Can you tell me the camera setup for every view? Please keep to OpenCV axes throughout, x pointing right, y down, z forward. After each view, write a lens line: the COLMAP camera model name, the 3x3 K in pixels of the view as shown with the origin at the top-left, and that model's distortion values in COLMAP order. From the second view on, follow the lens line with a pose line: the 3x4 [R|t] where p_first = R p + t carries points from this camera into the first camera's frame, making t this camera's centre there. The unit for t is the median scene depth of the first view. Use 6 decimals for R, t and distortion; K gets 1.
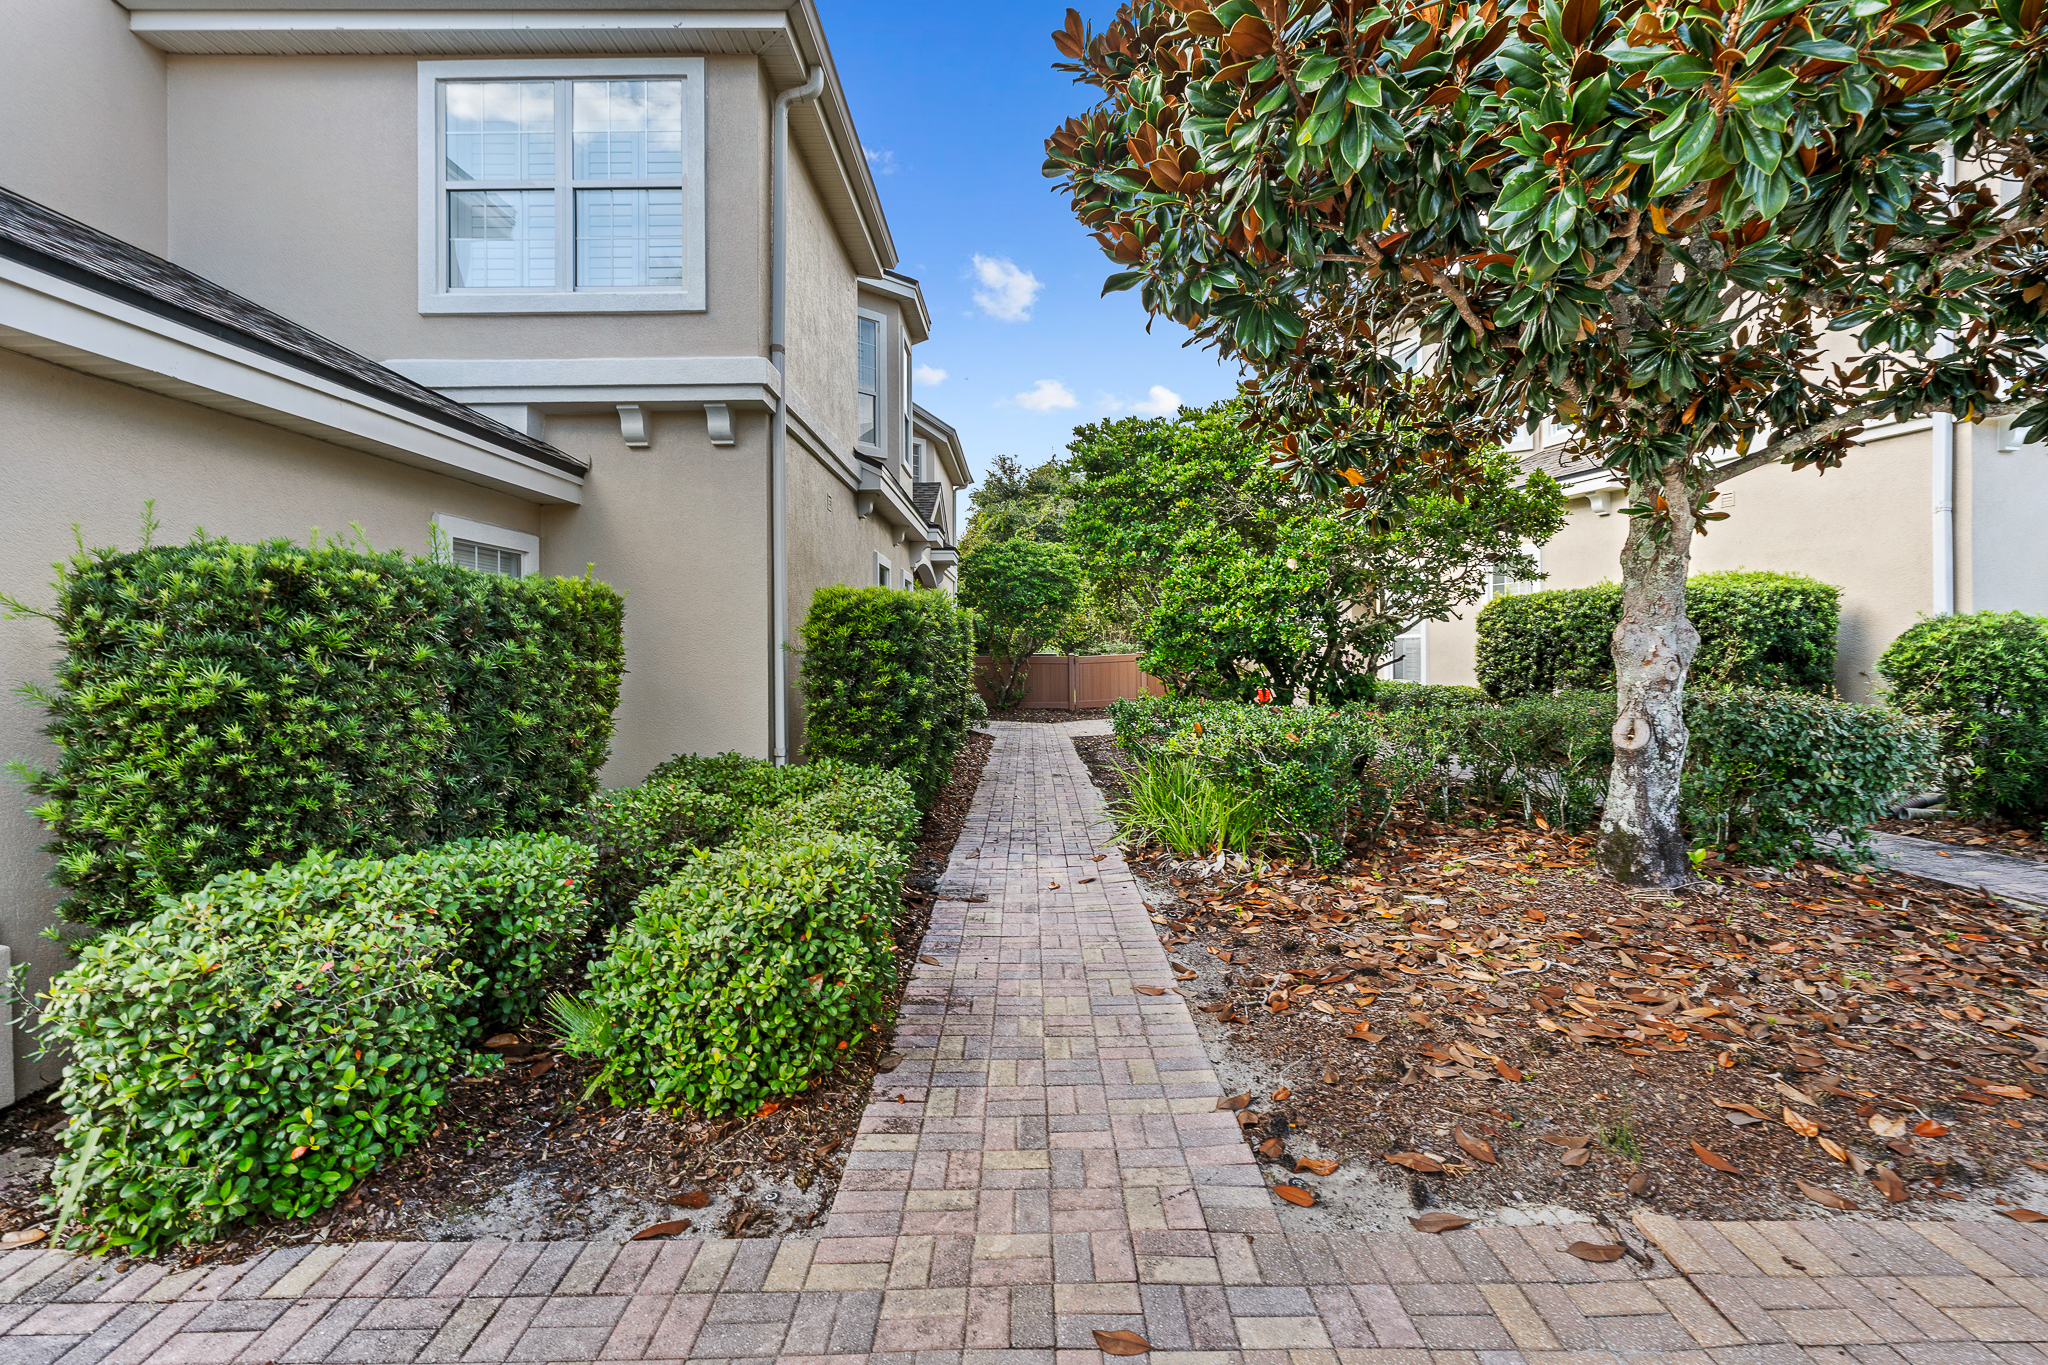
lens RADIAL K [[931.2, 0, 1026.4], [0, 931.2, 665.2], [0, 0, 1]] dist [-0.006549, 0.003241]
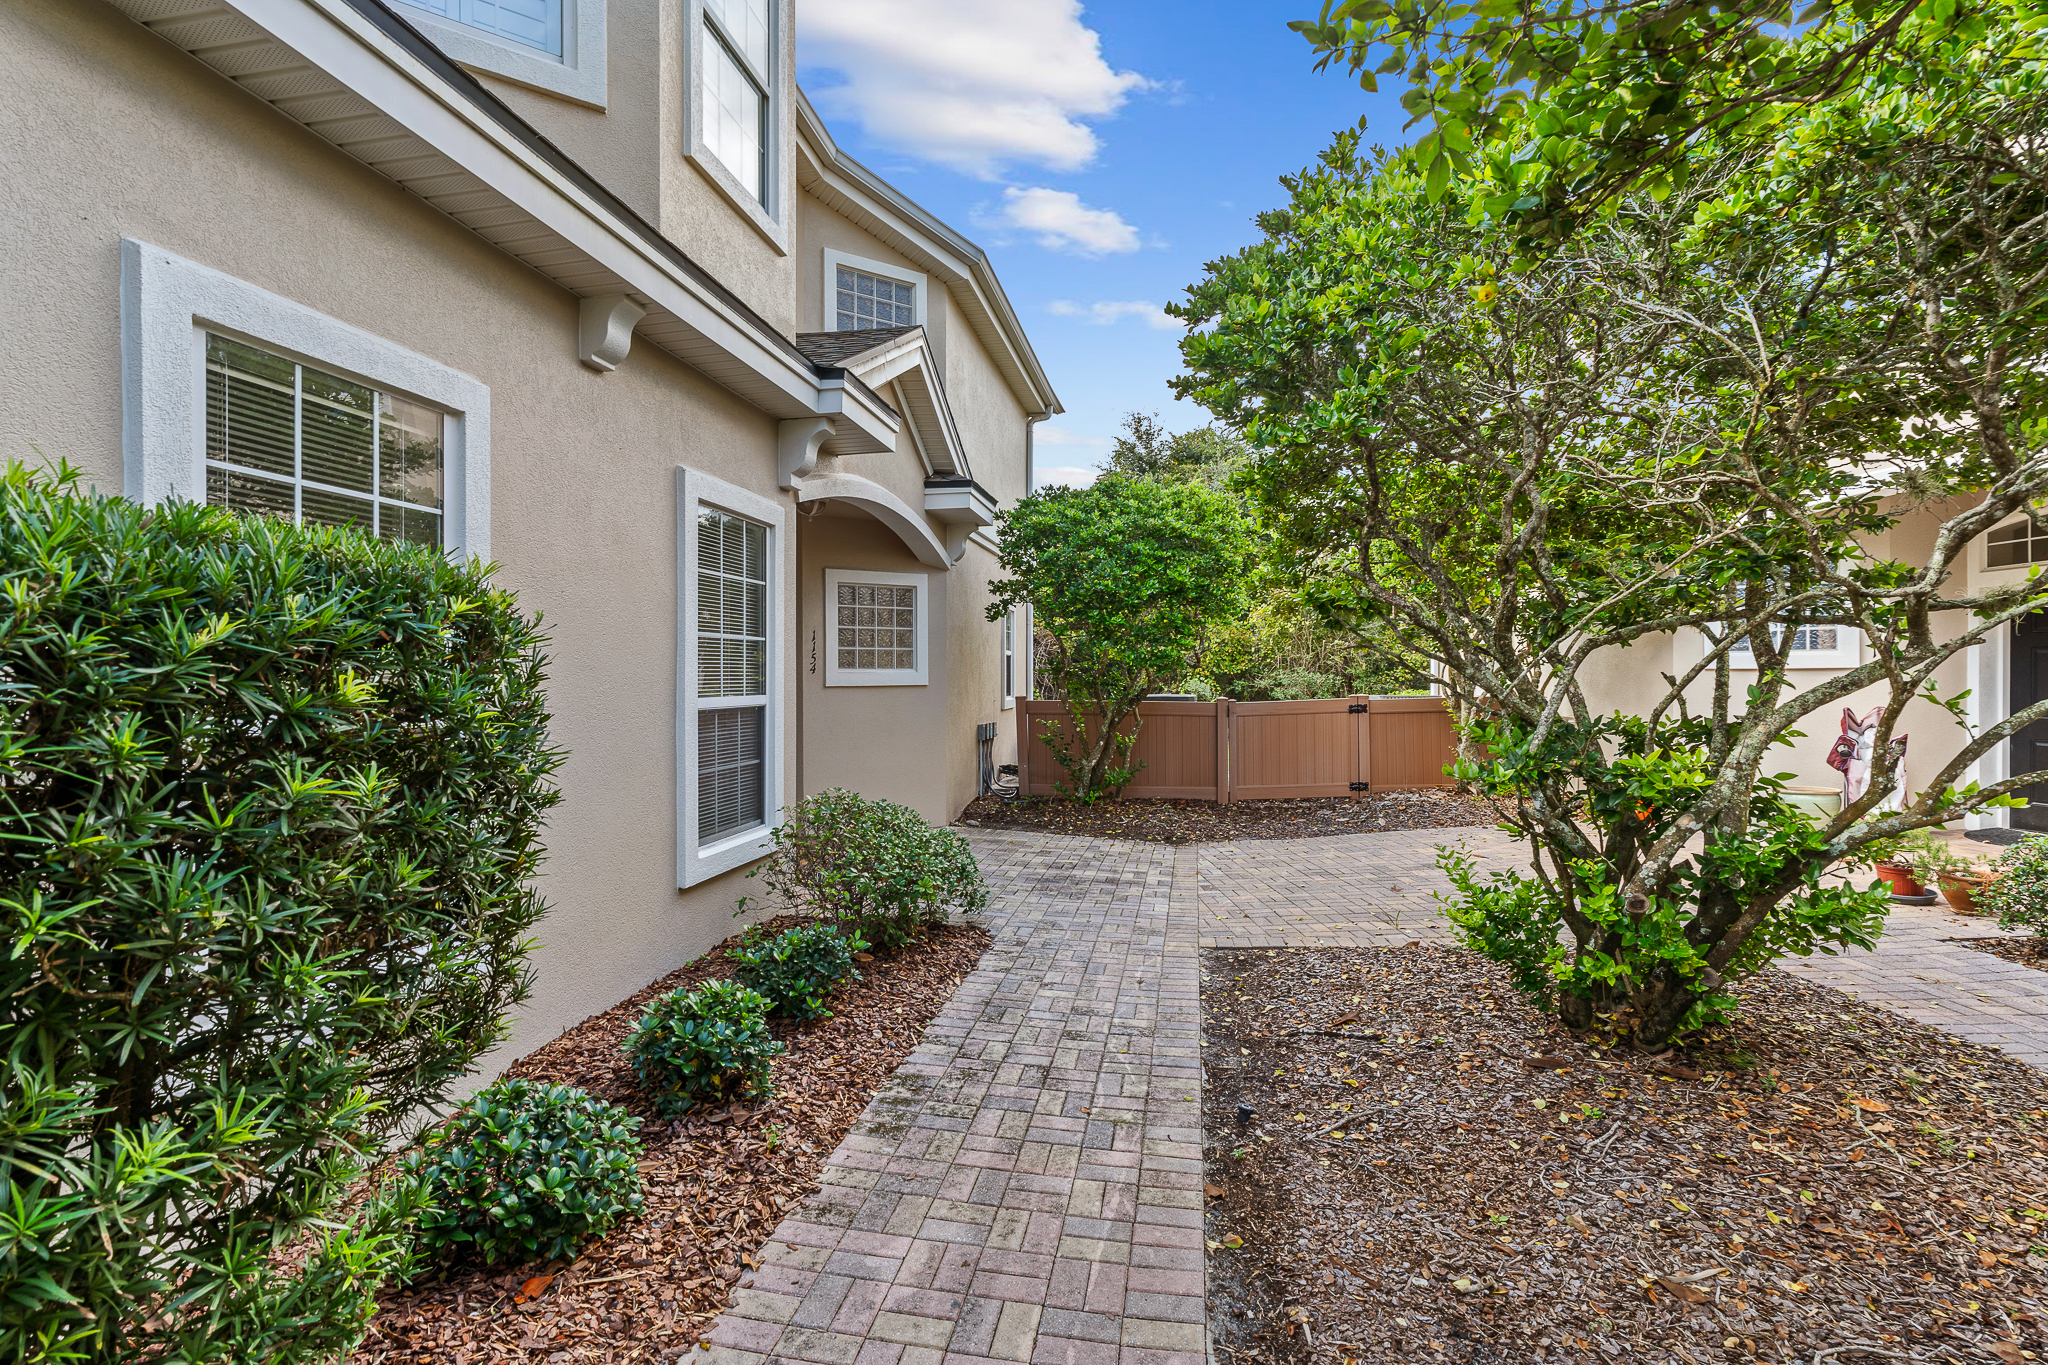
lens RADIAL K [[931.2, 0, 1020.5], [0, 931.2, 684.5], [0, 0, 1]] dist [-0.006549, 0.003241]
pose [[0.983173, 0.005395, -0.182595, 0.022919], [-0.006927, 0.999946, -0.007754, -0.011219], [0.182544, 0.008888, 0.983158, 0.333272]]
